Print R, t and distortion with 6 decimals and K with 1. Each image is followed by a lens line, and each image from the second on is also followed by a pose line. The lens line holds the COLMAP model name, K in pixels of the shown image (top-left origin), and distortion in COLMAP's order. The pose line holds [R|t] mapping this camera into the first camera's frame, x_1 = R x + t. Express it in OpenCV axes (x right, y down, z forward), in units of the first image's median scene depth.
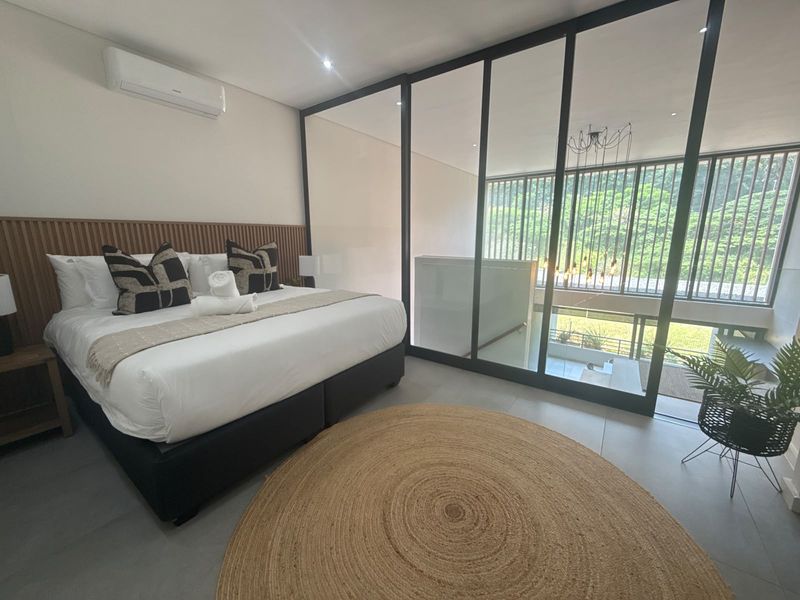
lens RADIAL K [[324.7, 0, 401.6], [0, 324.7, 297.2], [0, 0, 1]] dist [0.000841, -0.000272]
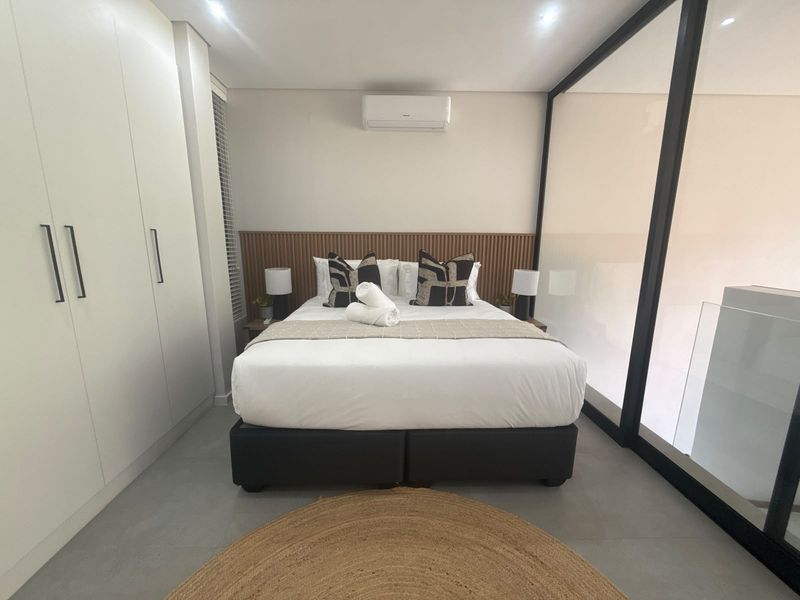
lens RADIAL K [[324.7, 0, 397.1], [0, 324.7, 297.0], [0, 0, 1]] dist [0.000841, -0.000272]
pose [[0.592203, 0.150789, -0.791554, 0.273650], [-0.158230, 0.984971, 0.069255, -0.099168], [0.790101, 0.084234, 0.607162, 0.368276]]
